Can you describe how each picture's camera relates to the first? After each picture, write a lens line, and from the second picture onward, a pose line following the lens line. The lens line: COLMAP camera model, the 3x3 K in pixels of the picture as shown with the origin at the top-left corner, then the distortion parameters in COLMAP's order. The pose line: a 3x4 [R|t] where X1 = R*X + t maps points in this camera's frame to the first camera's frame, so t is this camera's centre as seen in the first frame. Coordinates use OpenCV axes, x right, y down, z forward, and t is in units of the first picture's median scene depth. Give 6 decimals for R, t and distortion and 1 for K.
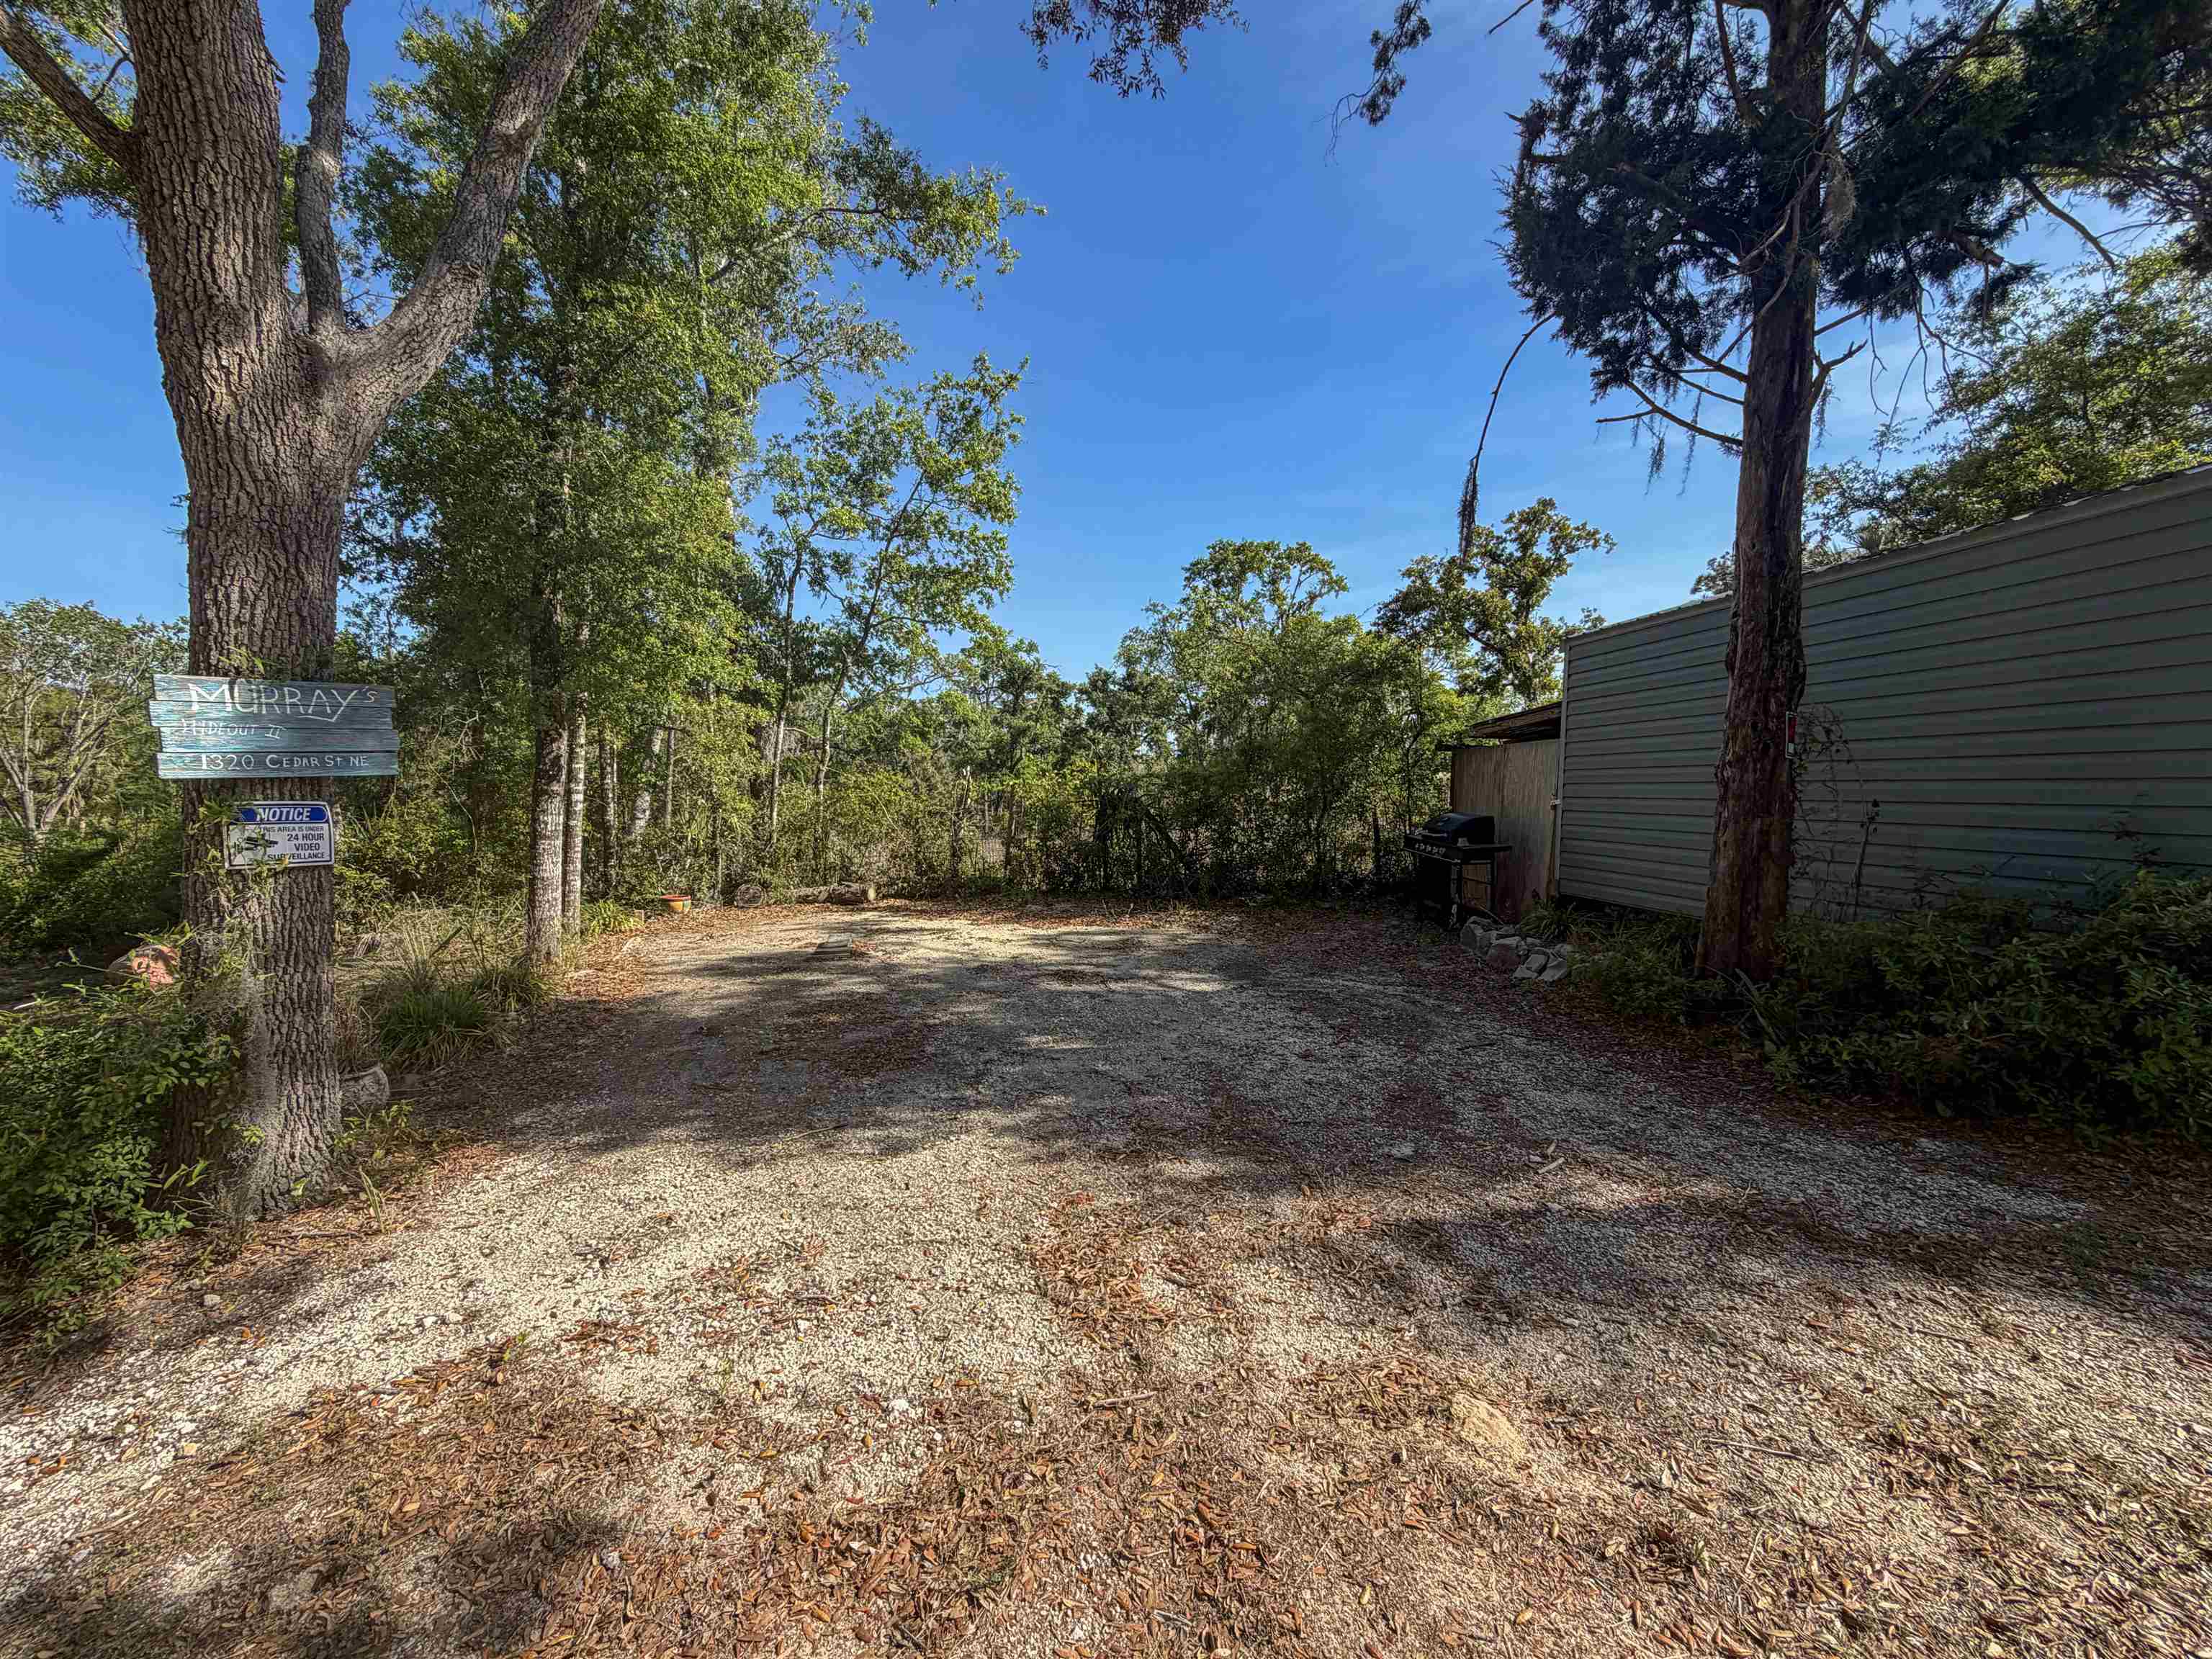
lens RADIAL K [[891.5, 0, 1095.4], [0, 891.5, 833.1], [0, 0, 1]] dist [-0.001340, -0.000395]
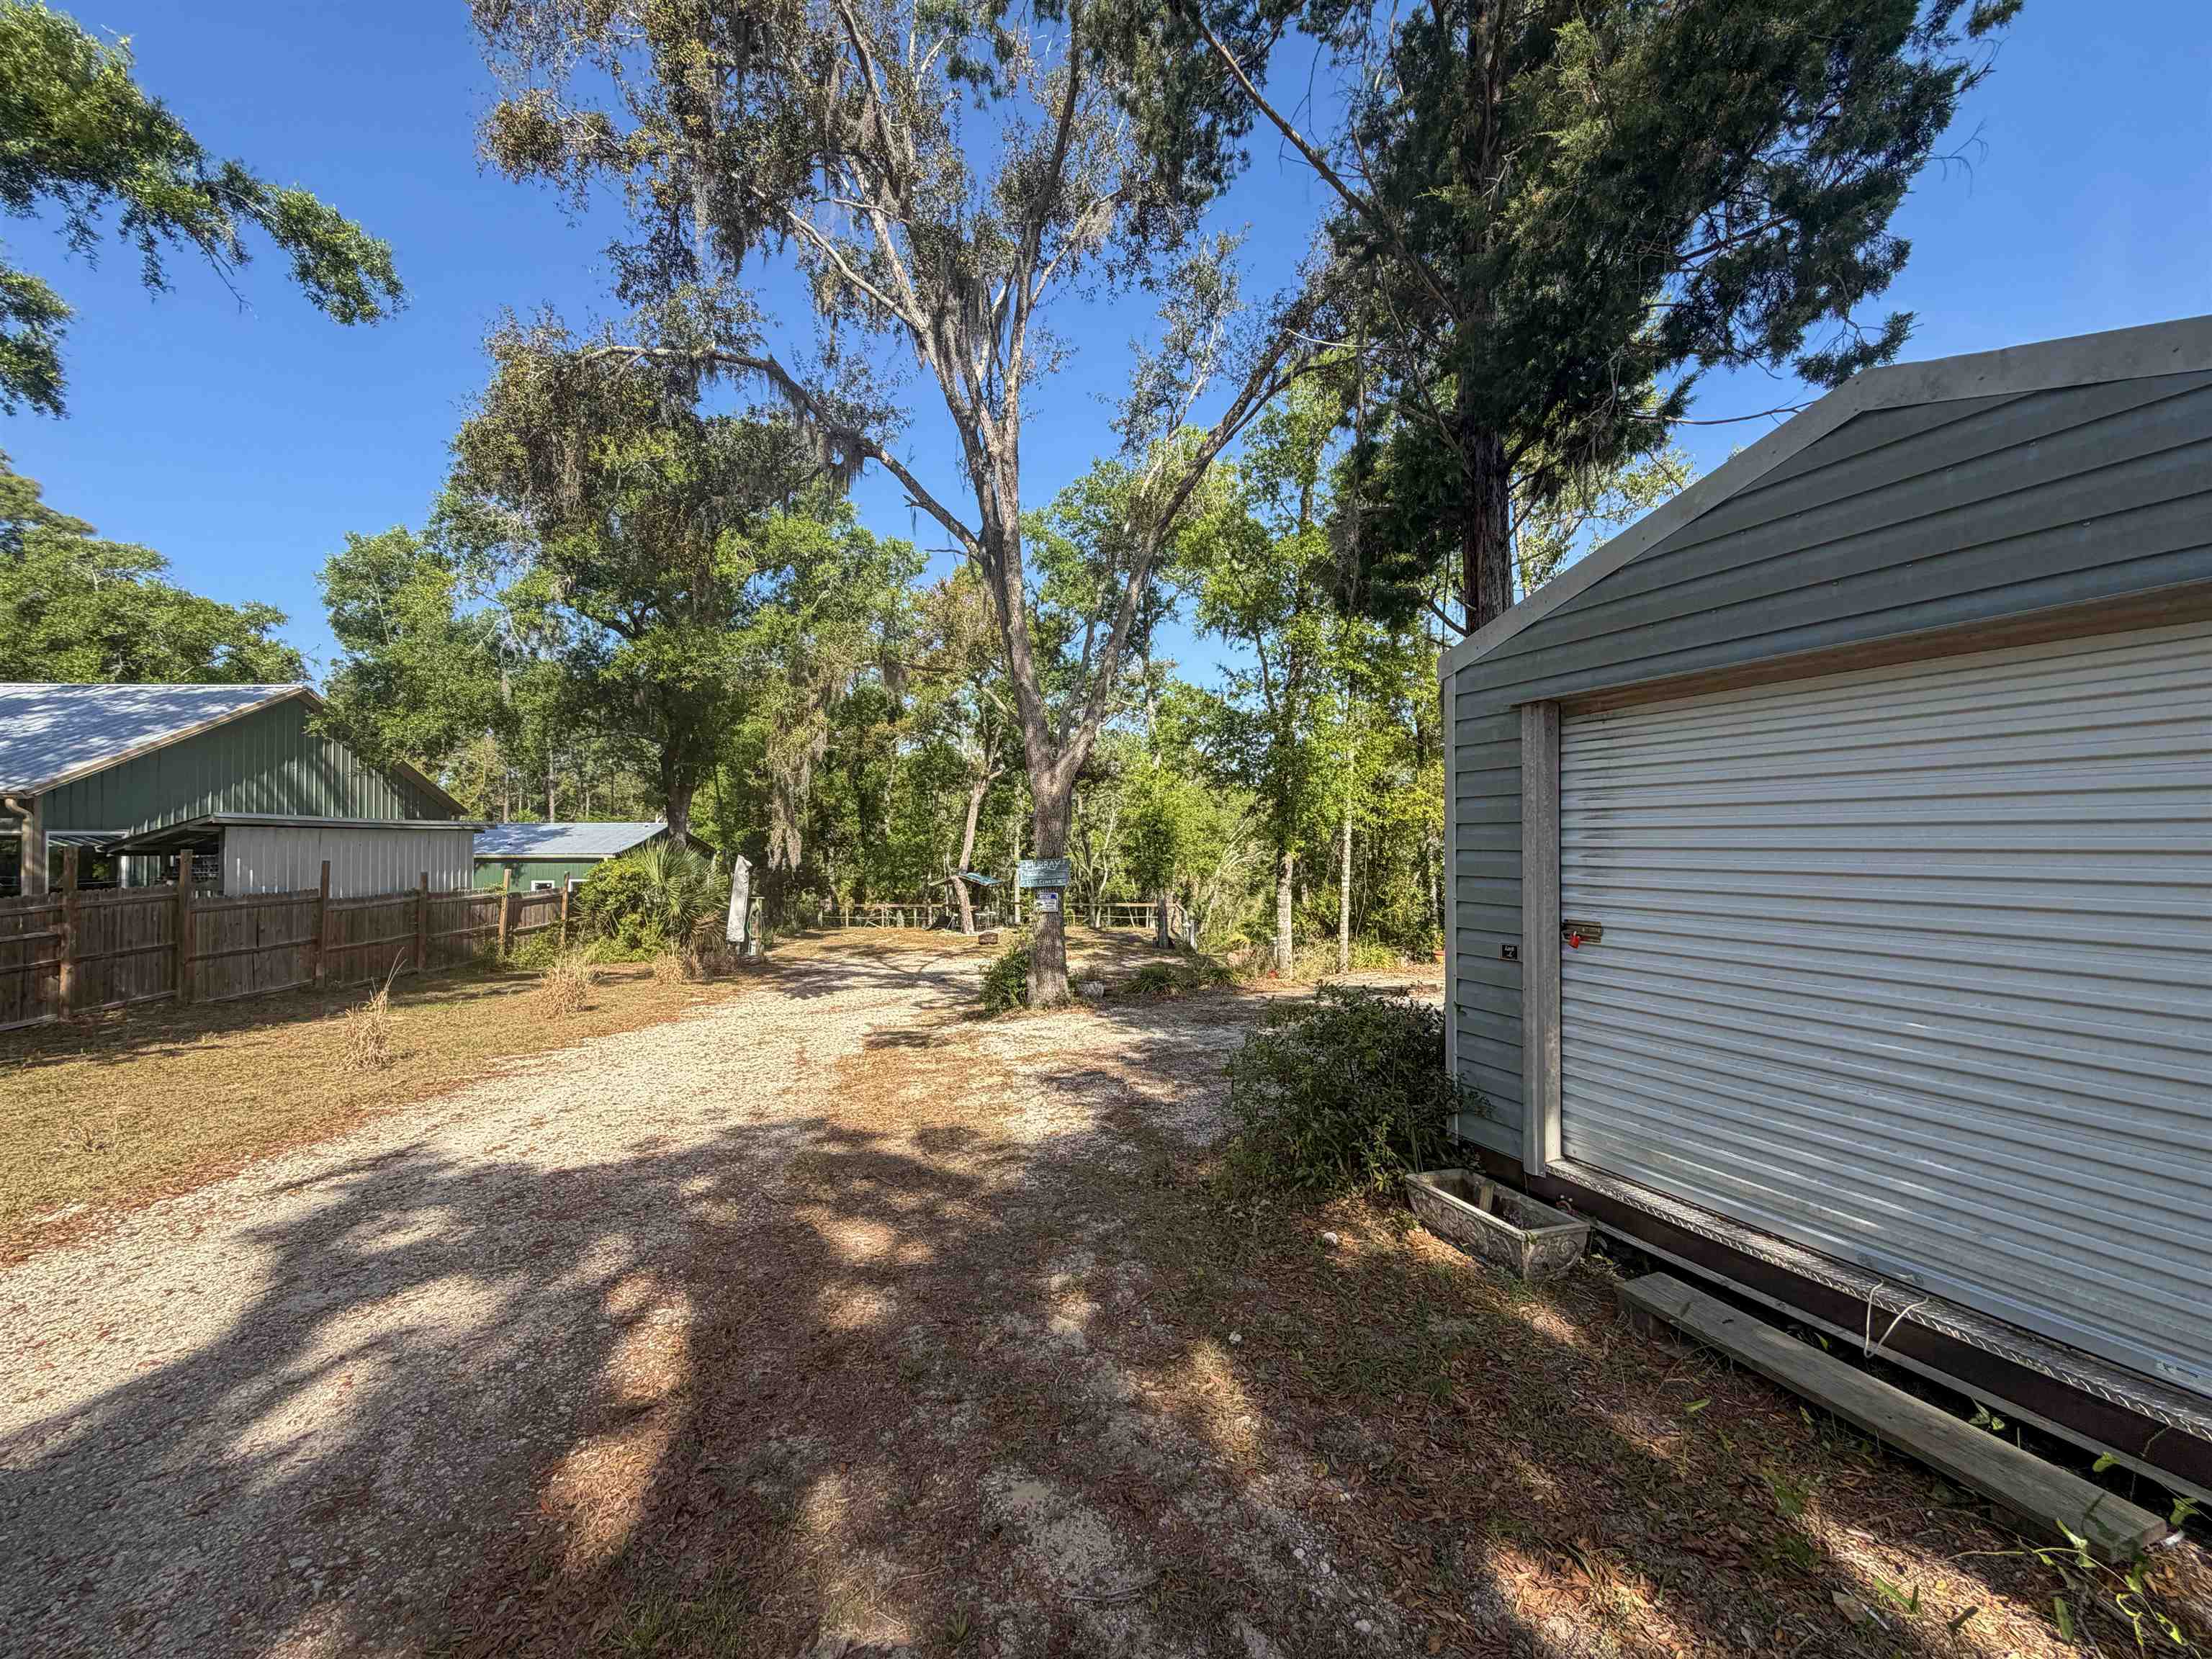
lens RADIAL K [[878.7, 0, 1098.1], [0, 878.7, 832.7], [0, 0, 1]] dist [-0.000531, 0.000482]
pose [[0.272029, -0.033582, -0.961703, 0.945825], [-0.036793, 0.998297, -0.045267, -0.046673], [0.961585, 0.047697, 0.270331, 0.089597]]
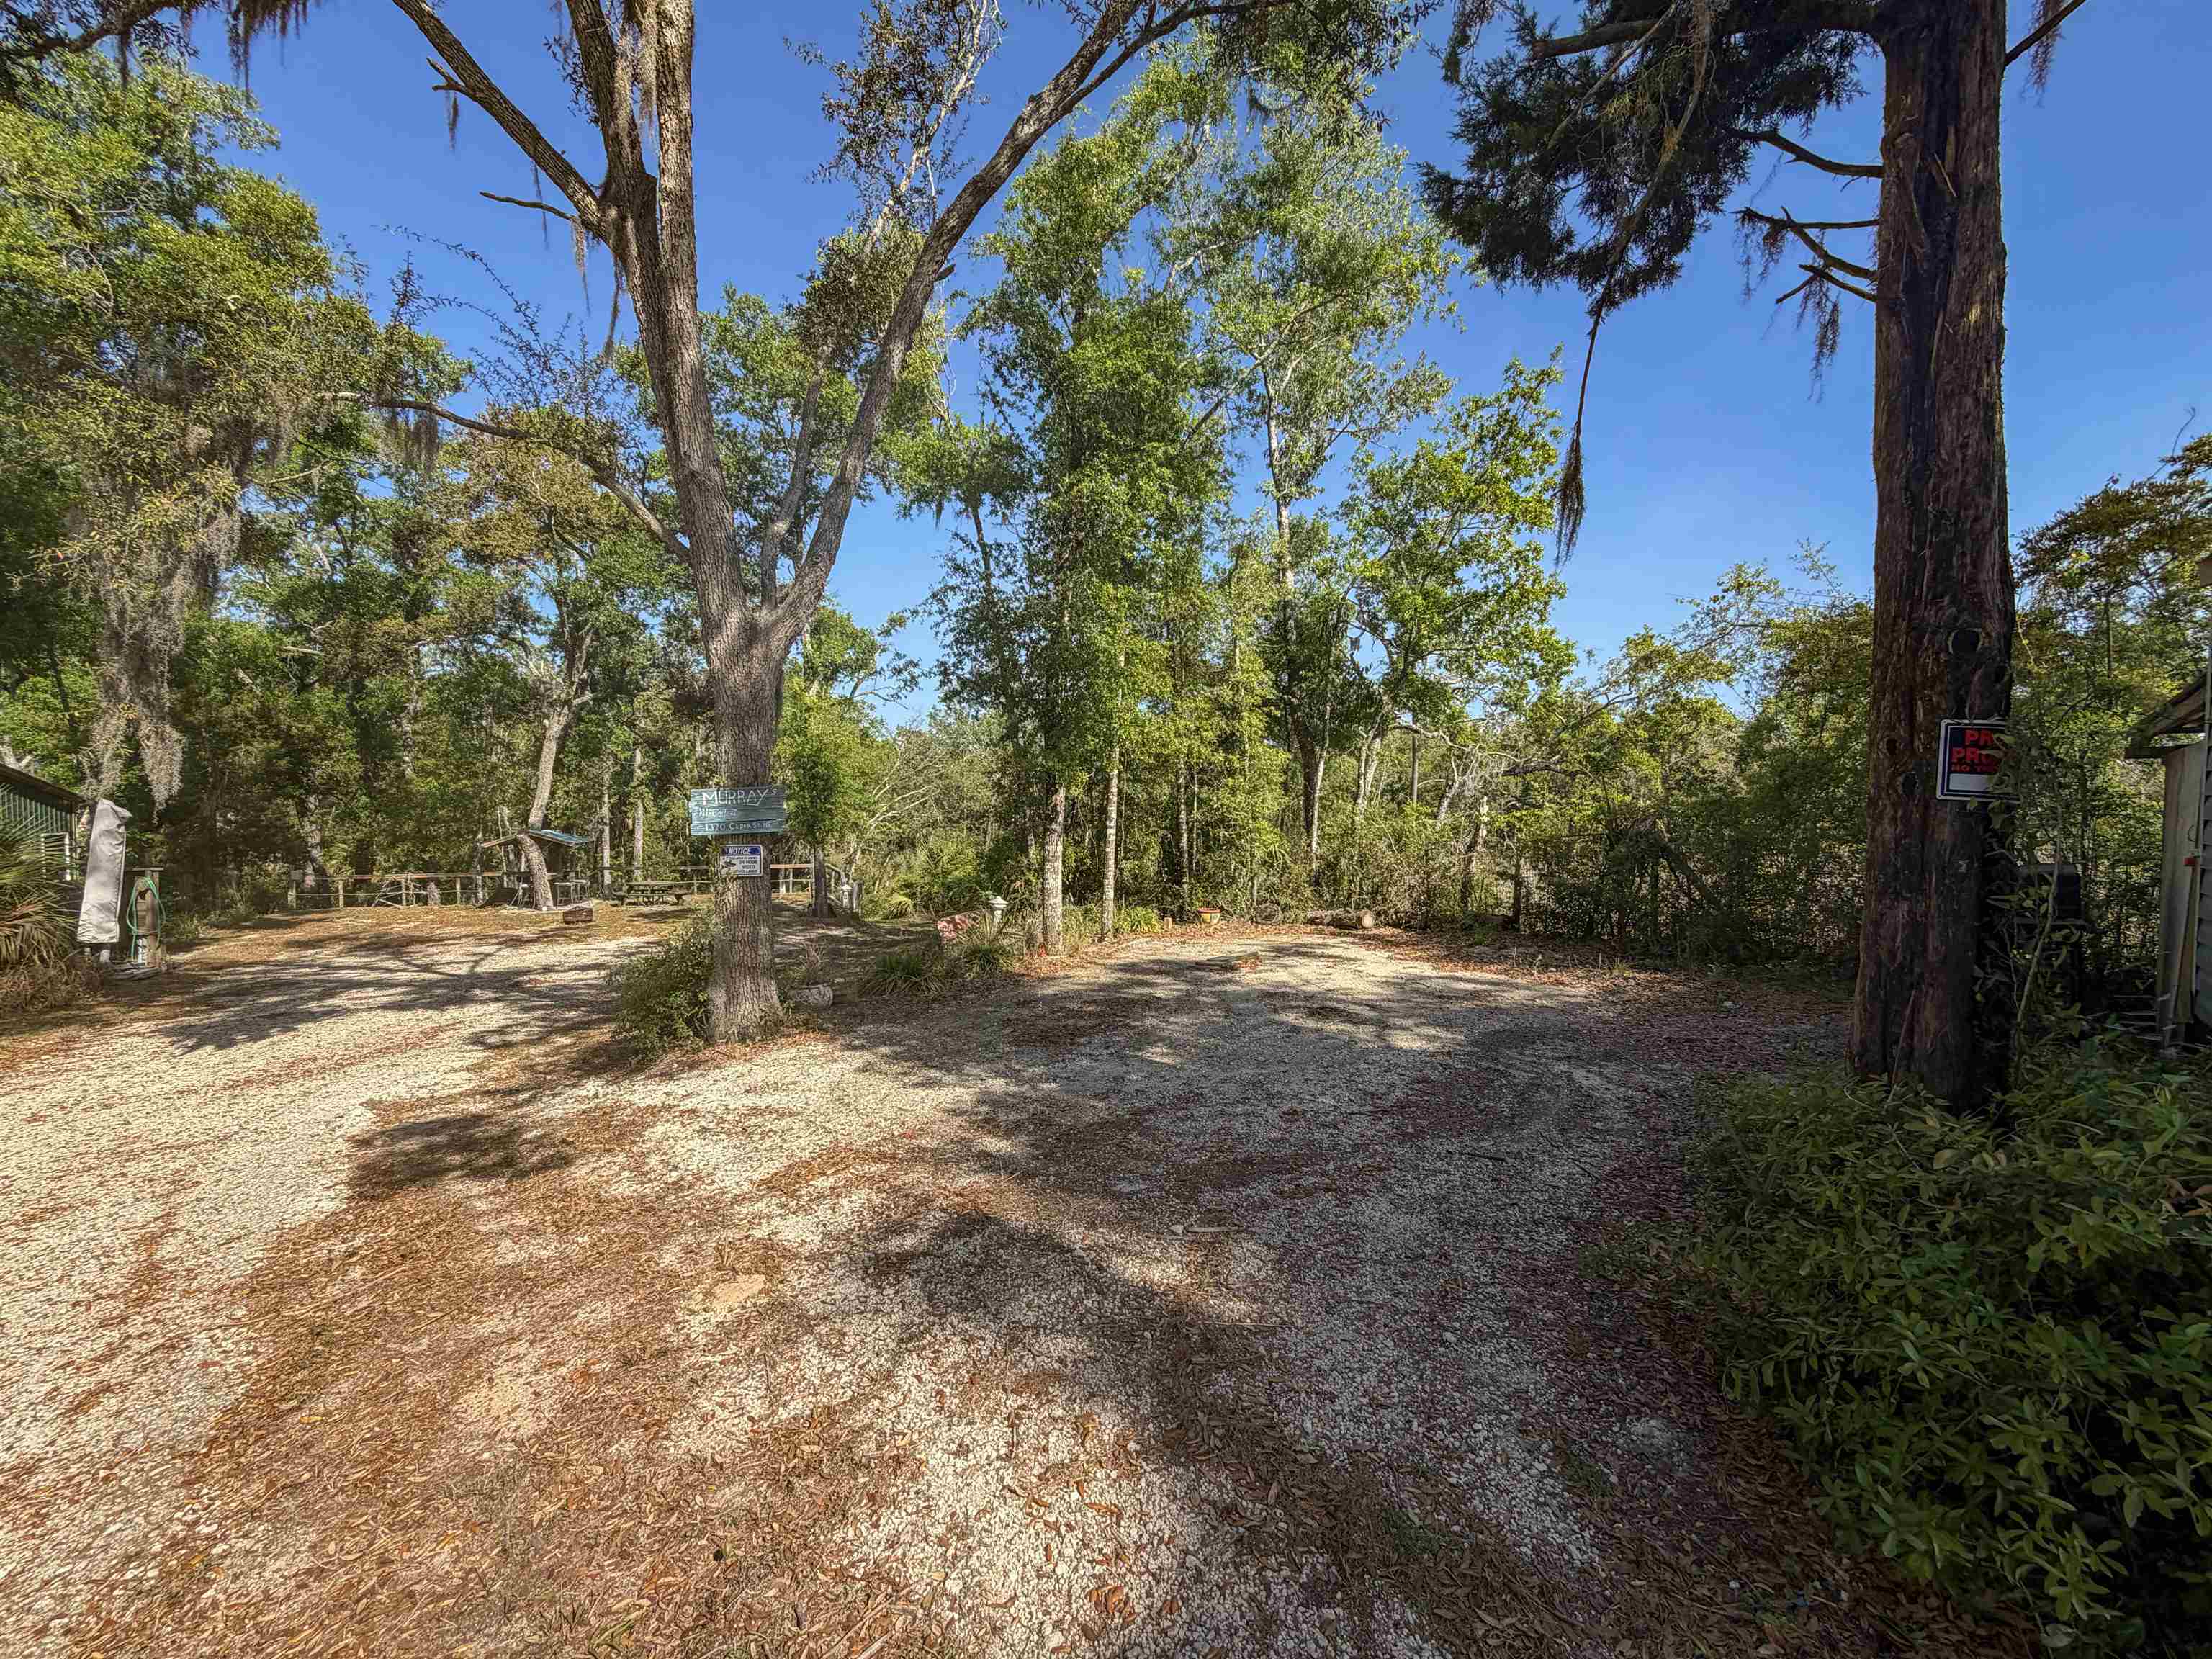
lens RADIAL K [[875.4, 0, 1097.9], [0, 875.4, 833.6], [0, 0, 1]] dist [-0.001726, 0.000240]
pose [[0.649193, 0.007102, -0.760590, 0.446689], [-0.023834, 0.999655, -0.011009, -0.021991], [0.760250, 0.025275, 0.649139, 0.112764]]
